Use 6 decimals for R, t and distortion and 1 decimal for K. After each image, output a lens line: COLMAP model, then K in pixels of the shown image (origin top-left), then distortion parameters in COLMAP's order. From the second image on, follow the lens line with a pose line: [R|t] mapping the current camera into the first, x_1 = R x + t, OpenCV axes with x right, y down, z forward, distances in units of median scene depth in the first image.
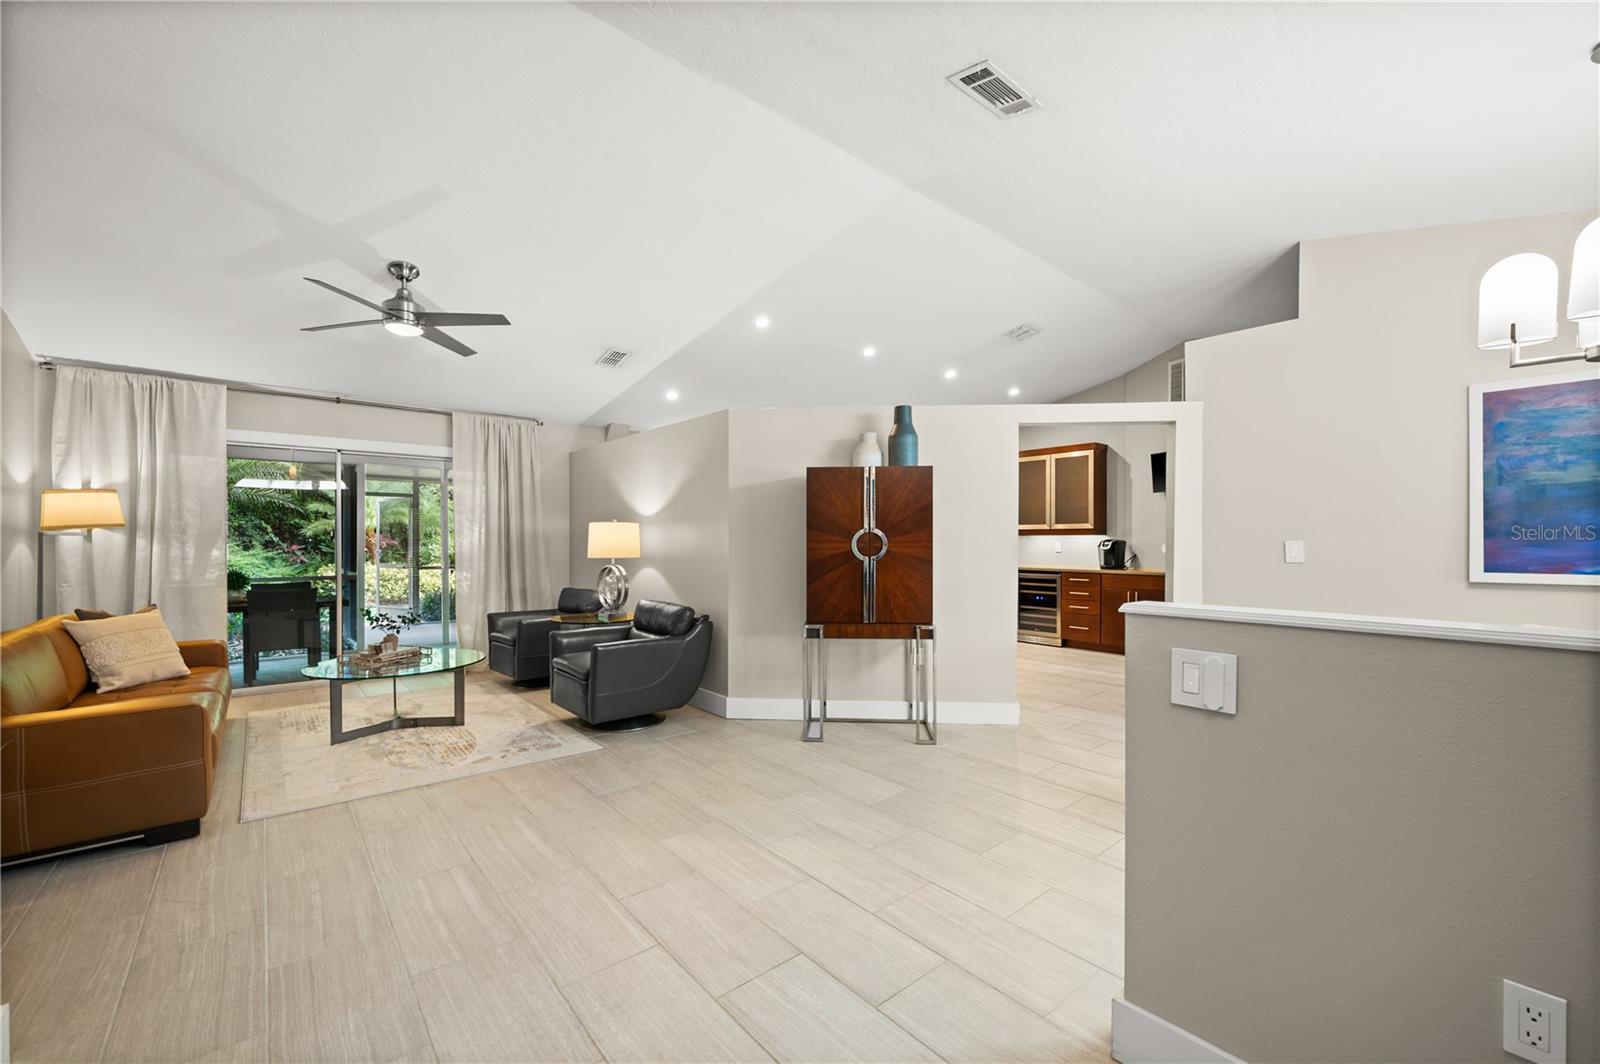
lens RADIAL K [[647.4, 0, 802.1], [0, 647.4, 541.6], [0, 0, 1]] dist [-0.007623, 0.001076]
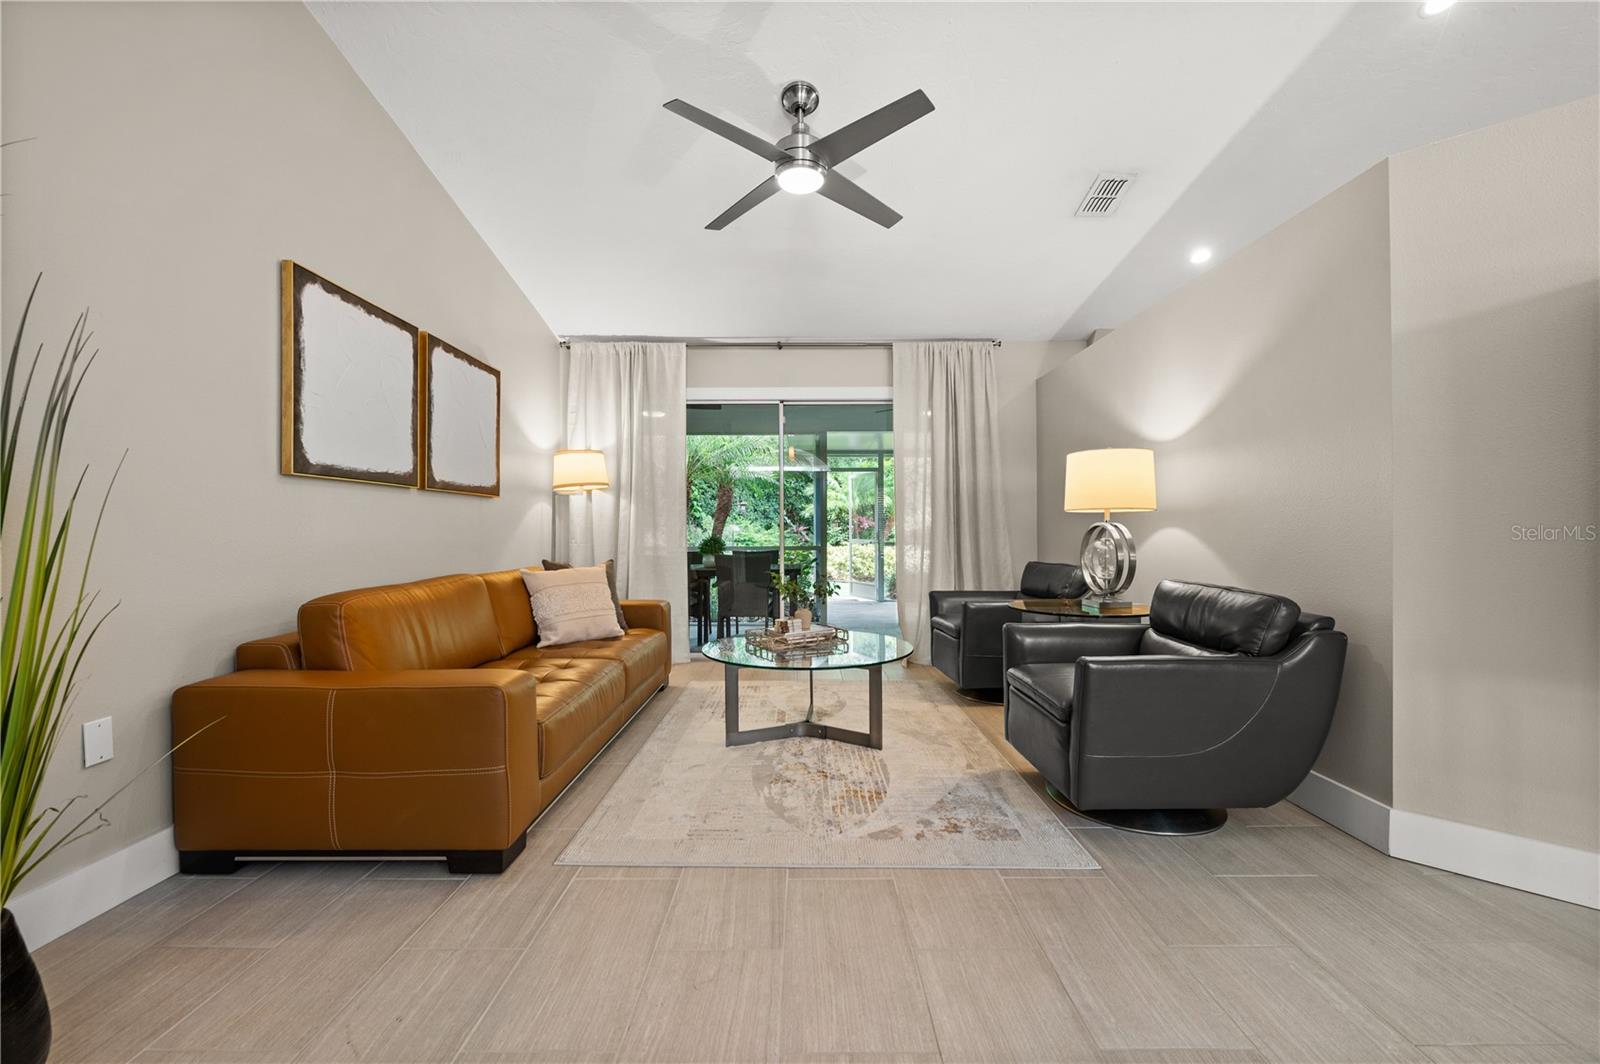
lens RADIAL K [[647.4, 0, 805.2], [0, 647.4, 528.1], [0, 0, 1]] dist [-0.007623, 0.001076]
pose [[0.770254, -0.003396, -0.637728, -0.142832], [0.001245, 0.999992, -0.003821, 0.050499], [0.637736, 0.002149, 0.770252, 0.405342]]
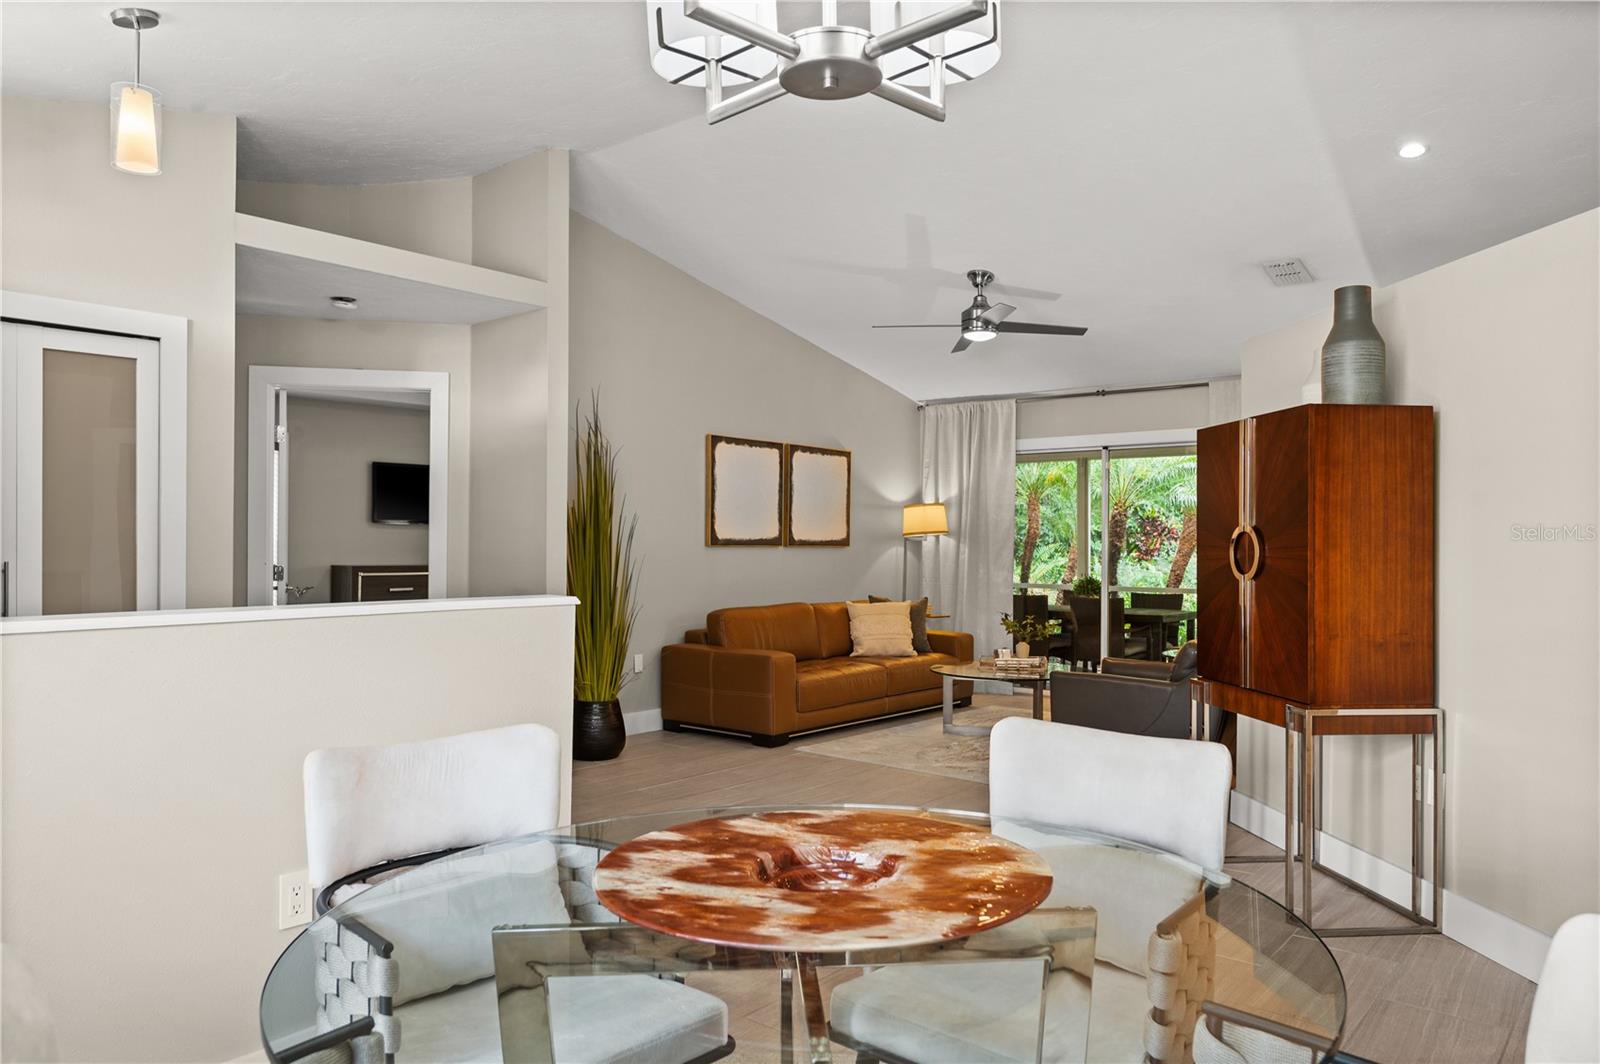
lens RADIAL K [[1064.6, 0, 799.1], [0, 1064.6, 539.4], [0, 0, 1]] dist [0.009324, 0.000983]
pose [[0.190546, 0.000528, -0.981678, 0.860151], [-0.011311, 0.999935, -0.001657, -0.005097], [0.981613, 0.011419, 0.190540, 0.362650]]
